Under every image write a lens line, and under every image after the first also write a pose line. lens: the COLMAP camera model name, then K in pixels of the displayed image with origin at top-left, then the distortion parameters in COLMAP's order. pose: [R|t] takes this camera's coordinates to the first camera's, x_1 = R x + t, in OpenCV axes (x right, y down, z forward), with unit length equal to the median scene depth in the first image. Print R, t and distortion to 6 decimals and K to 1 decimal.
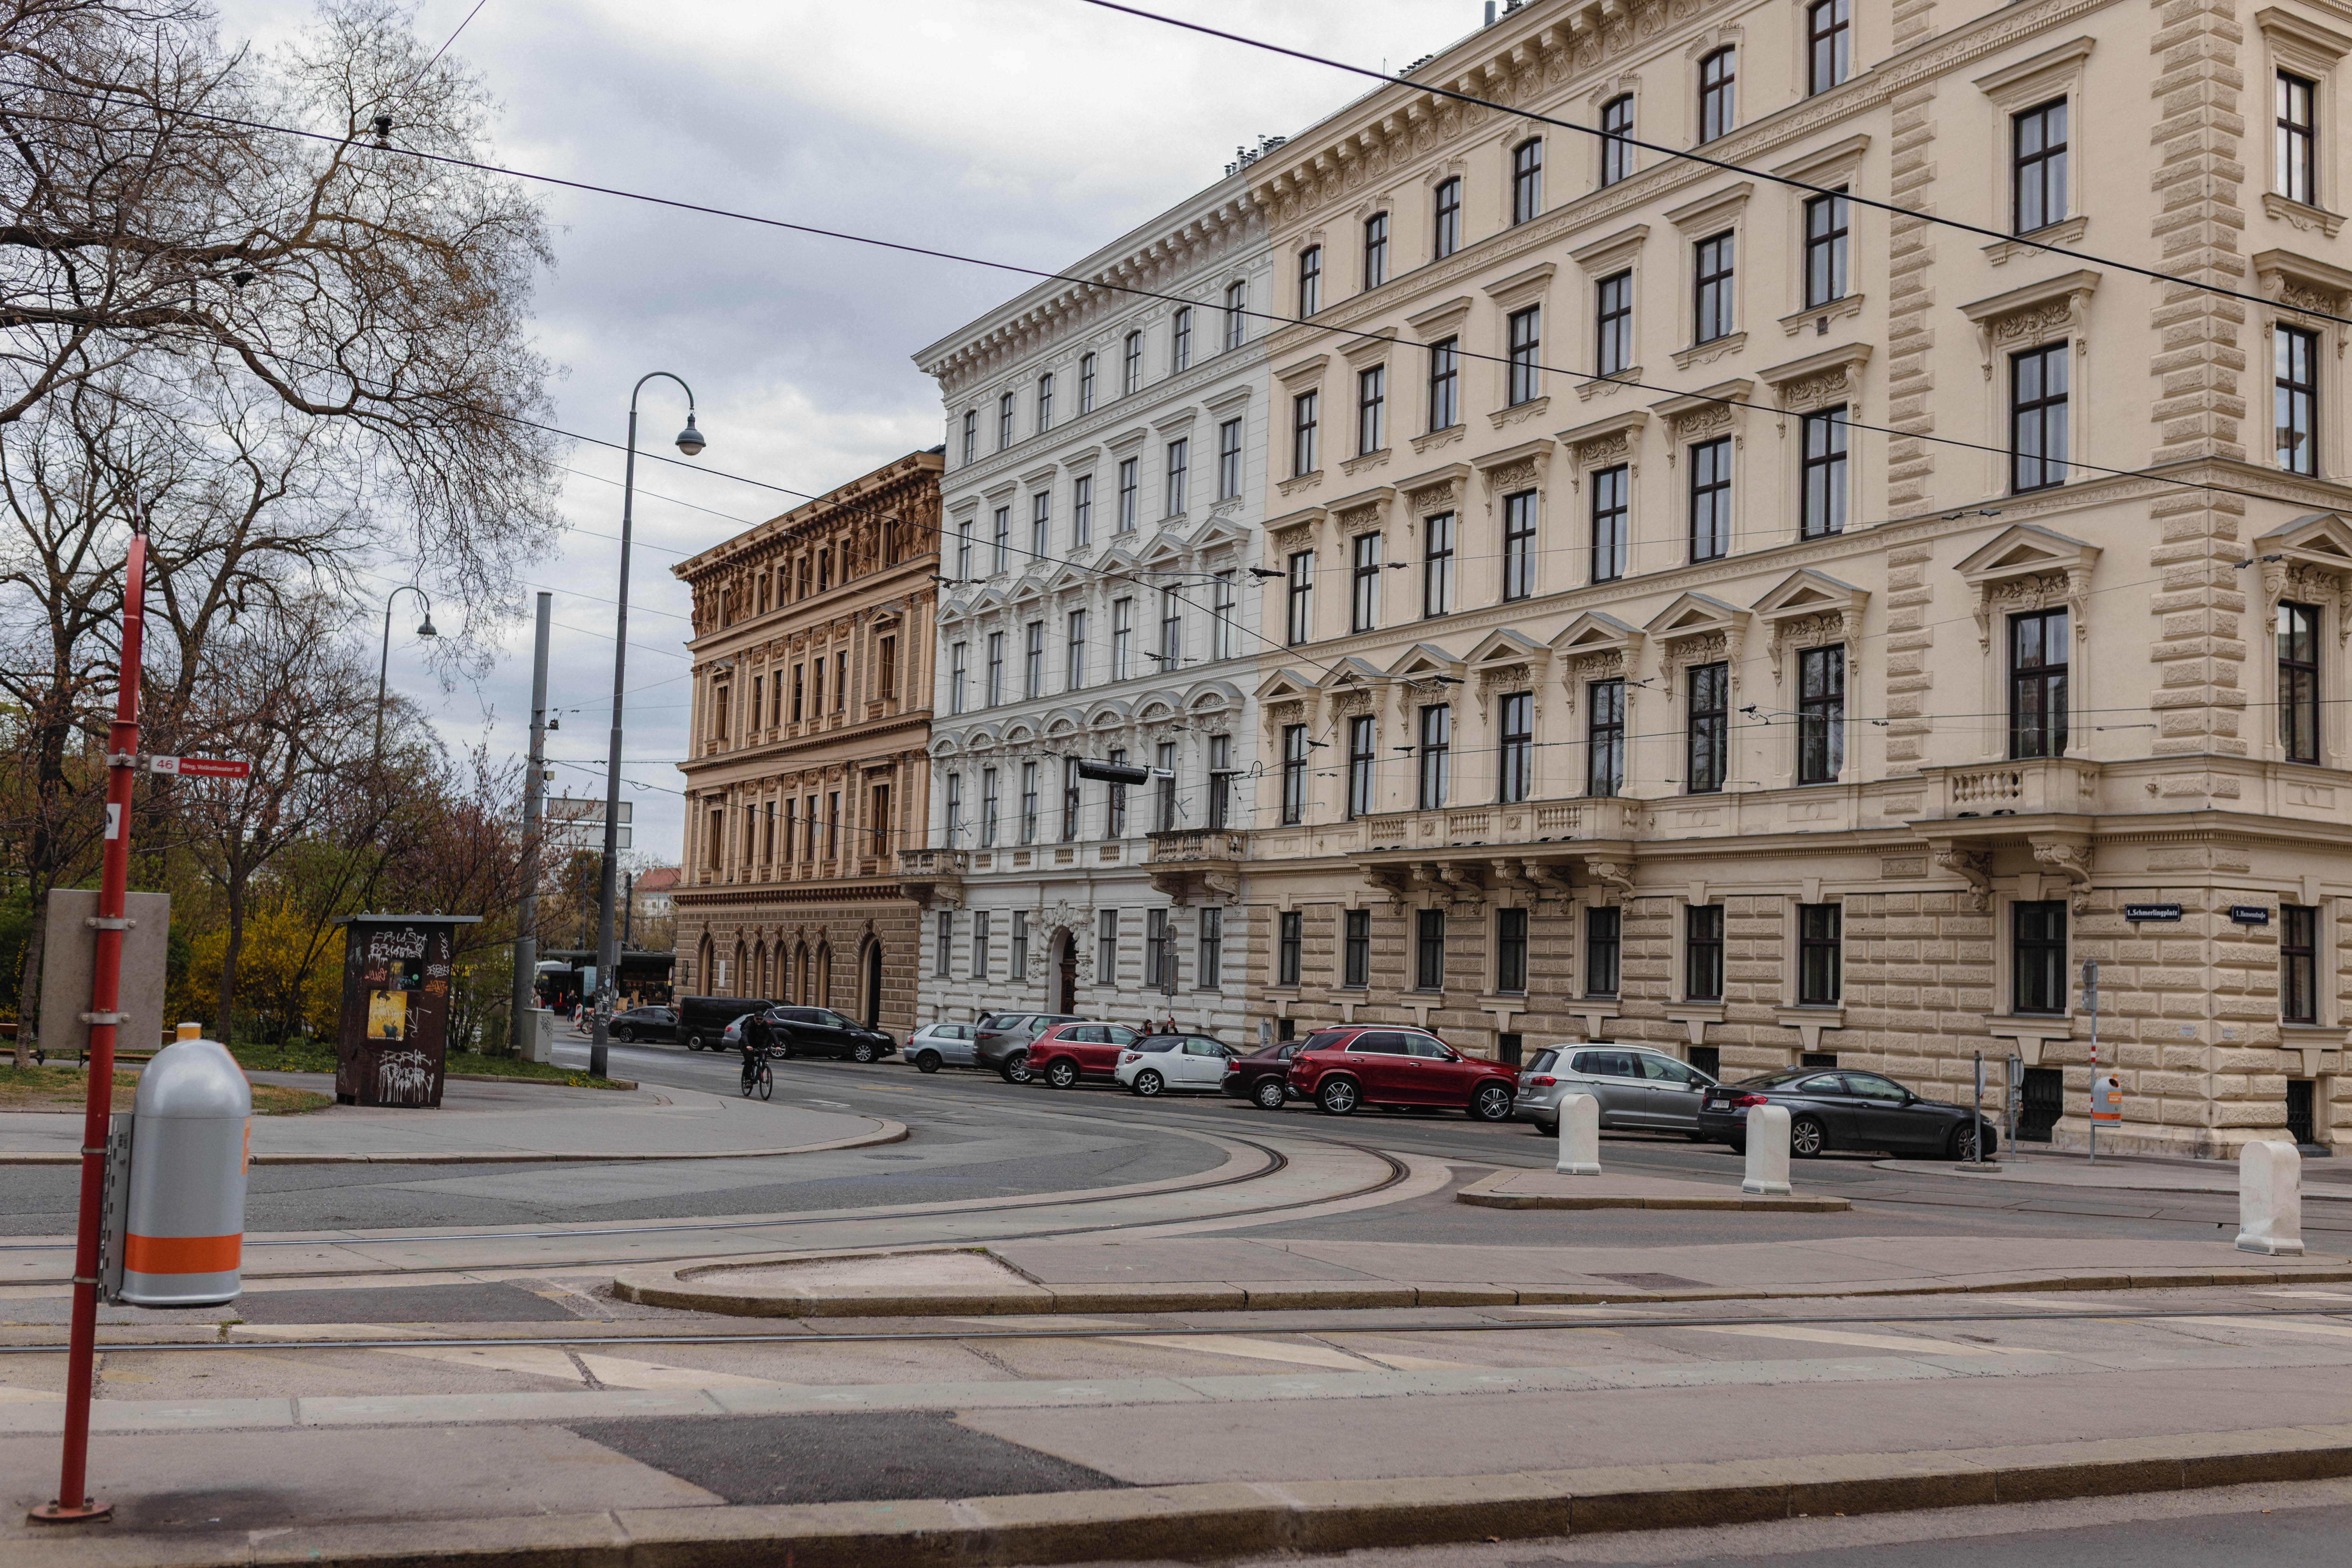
lens RADIAL K [[2231.3, 0, 1171.6], [0, 2231.3, 777.1], [0, 0, 1]] dist [0.005764, 0.000000]
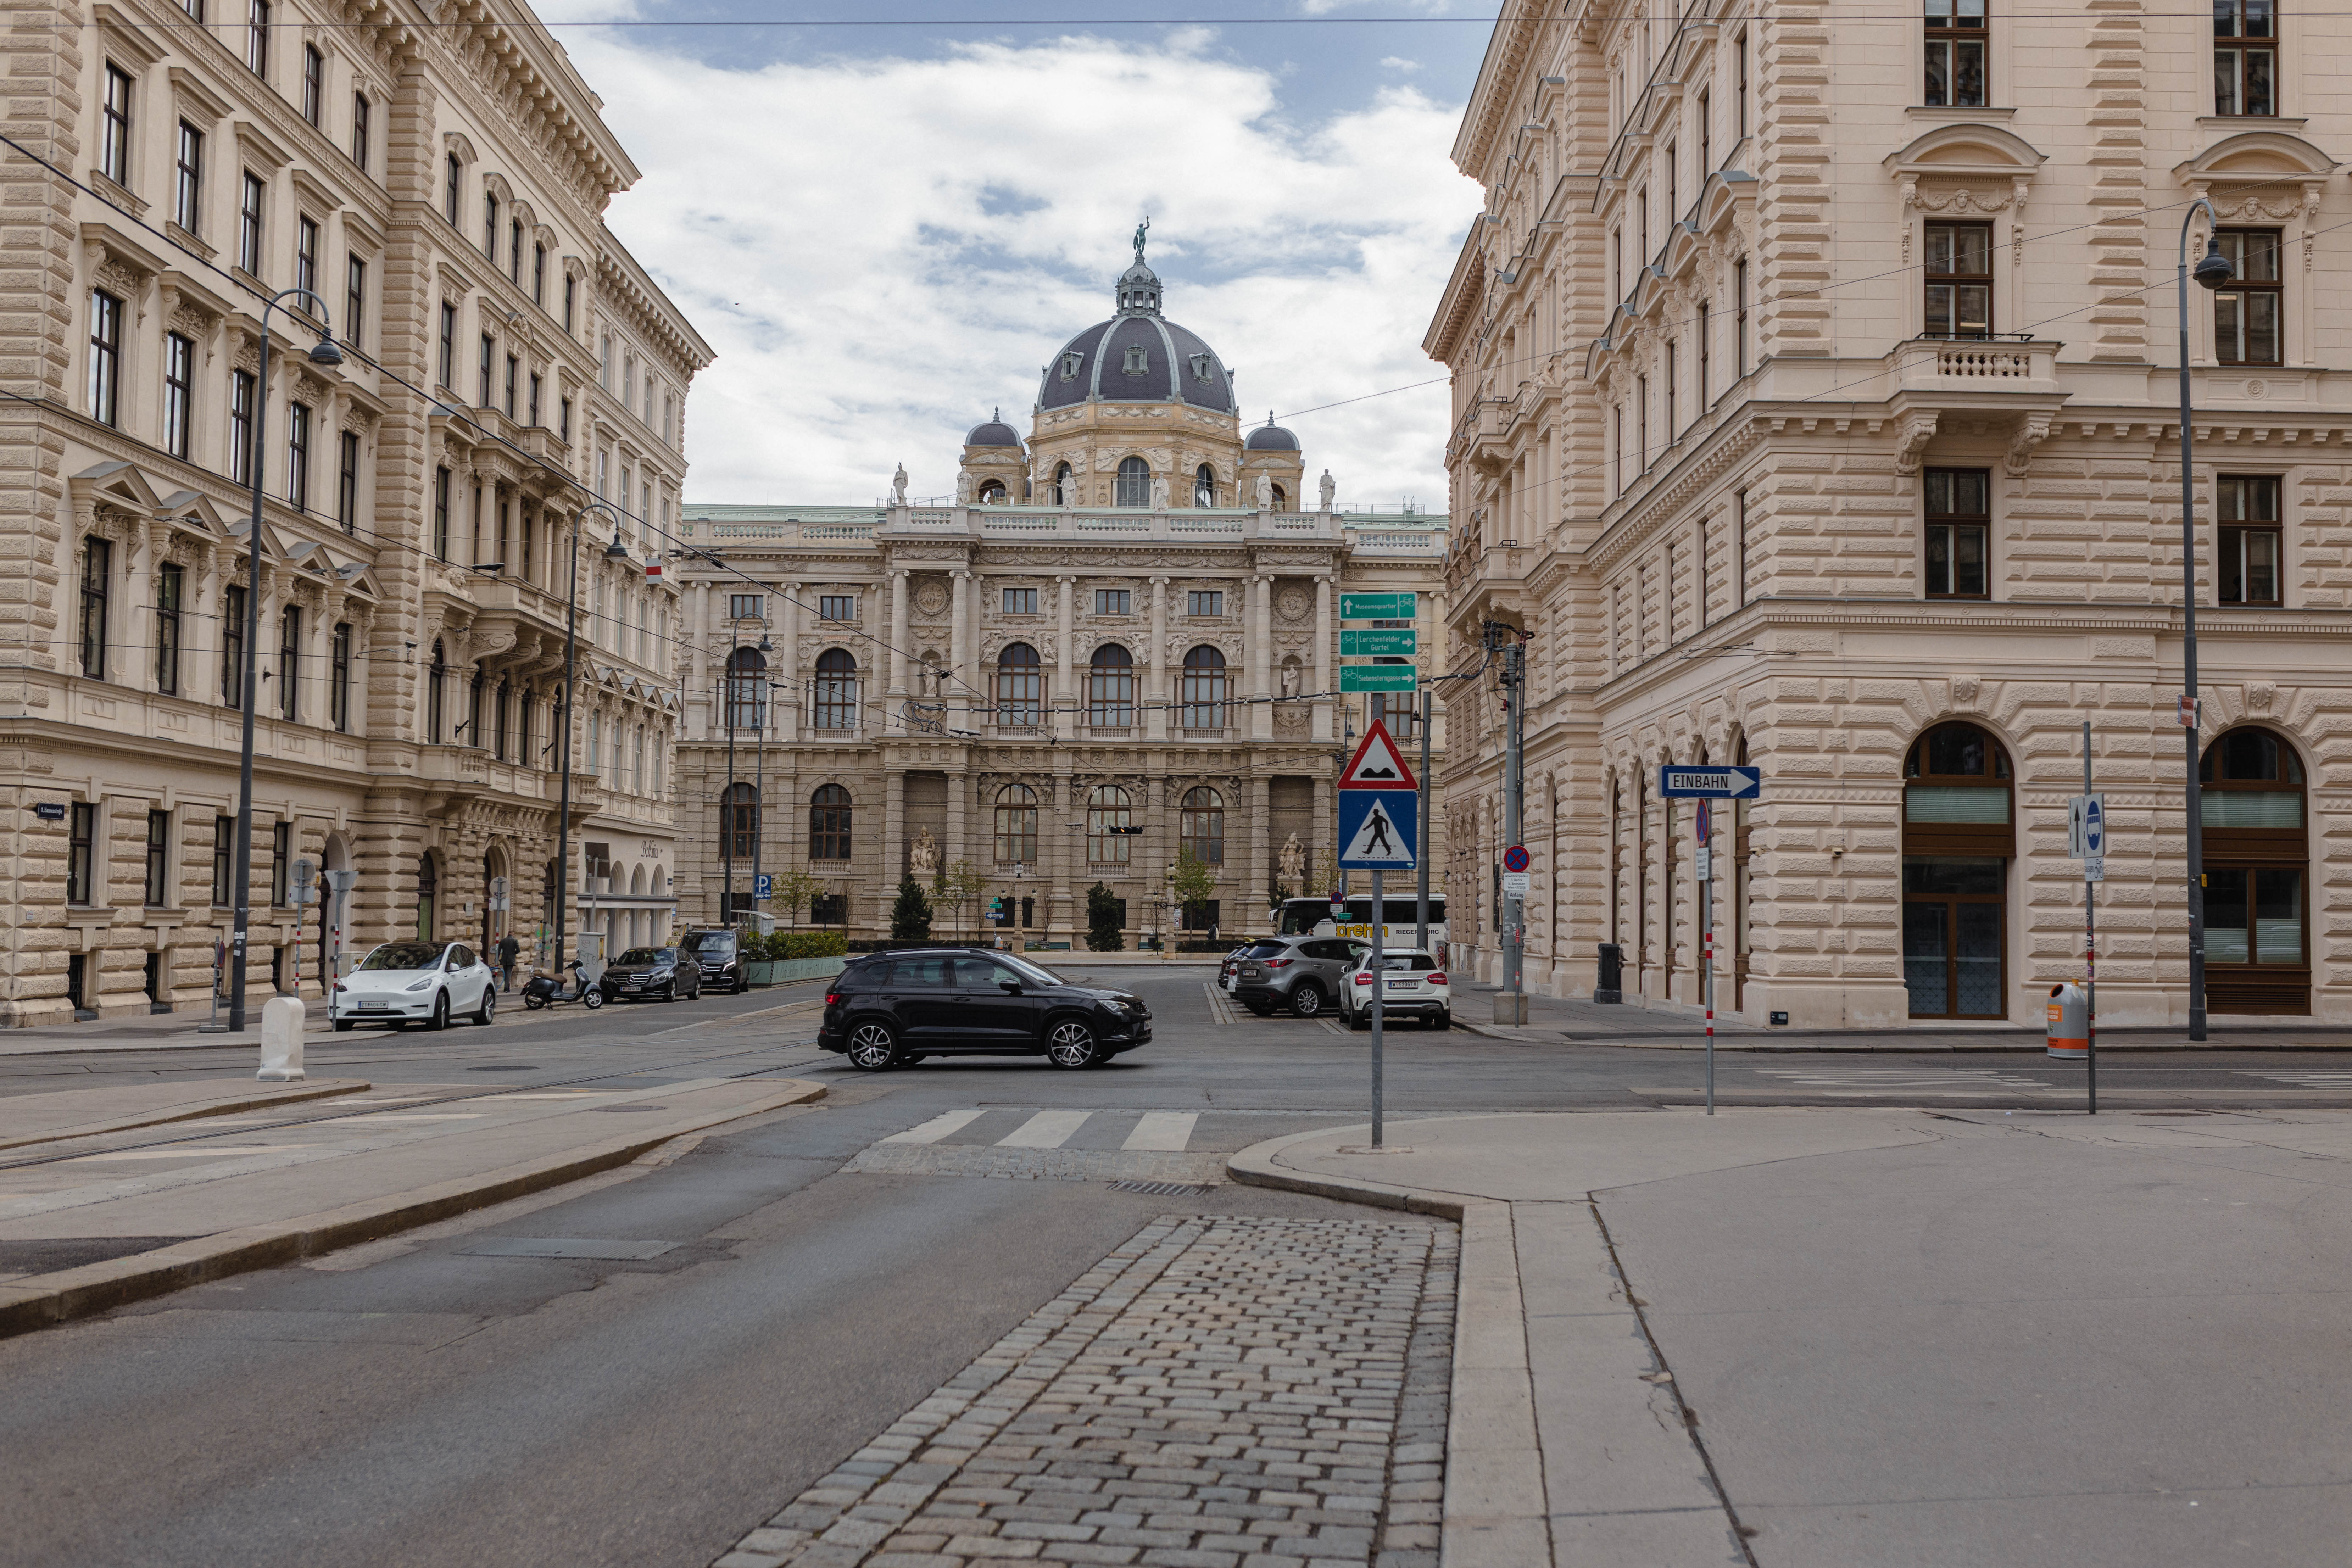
lens RADIAL K [[2231.2, 0, 1183.4], [0, 2231.2, 777.6], [0, 0, 1]] dist [0.005764, 0.000000]
pose [[0.510855, 0.024636, 0.859314, -0.193355], [-0.073116, 0.997212, 0.014878, -0.013540], [-0.856552, -0.070430, 0.511232, -0.066415]]
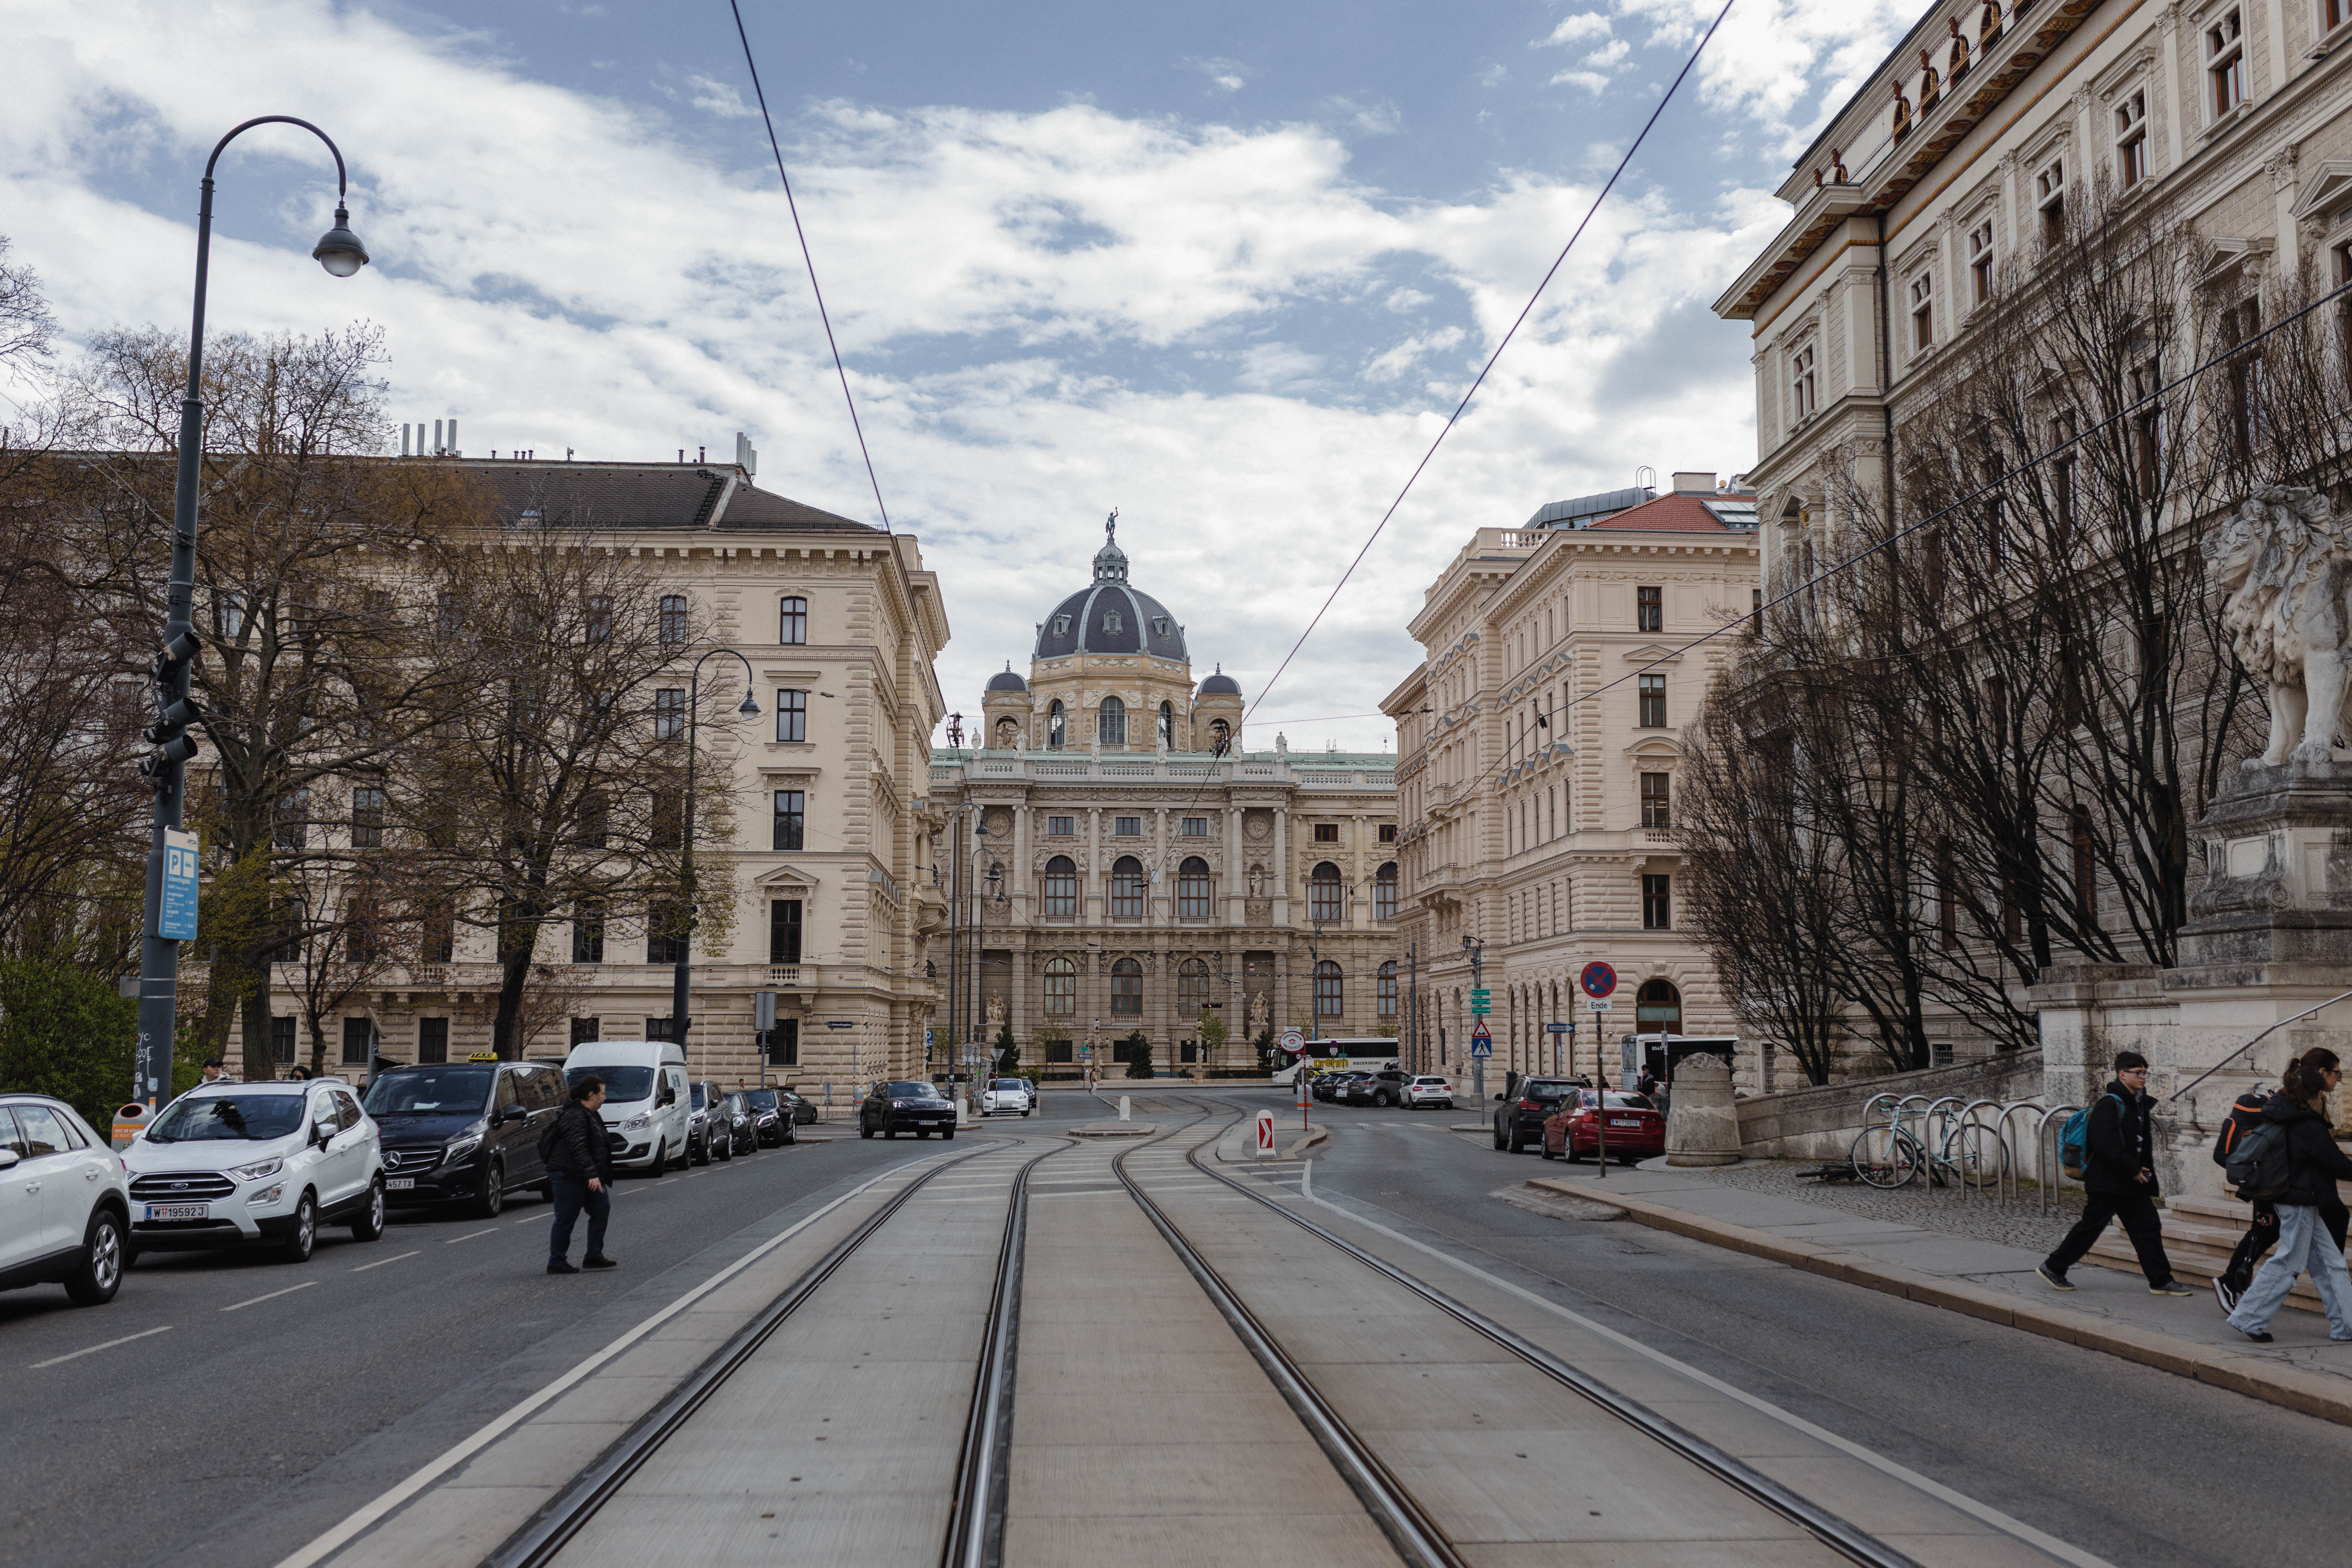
lens RADIAL K [[2231.3, 0, 1182.5], [0, 2231.3, 783.2], [0, 0, 1]] dist [0.005764, 0.000000]
pose [[0.450487, 0.068592, 0.890144, -3.277188], [-0.066431, 0.996856, -0.043195, -0.256472], [-0.890308, -0.039675, 0.453627, -1.000467]]
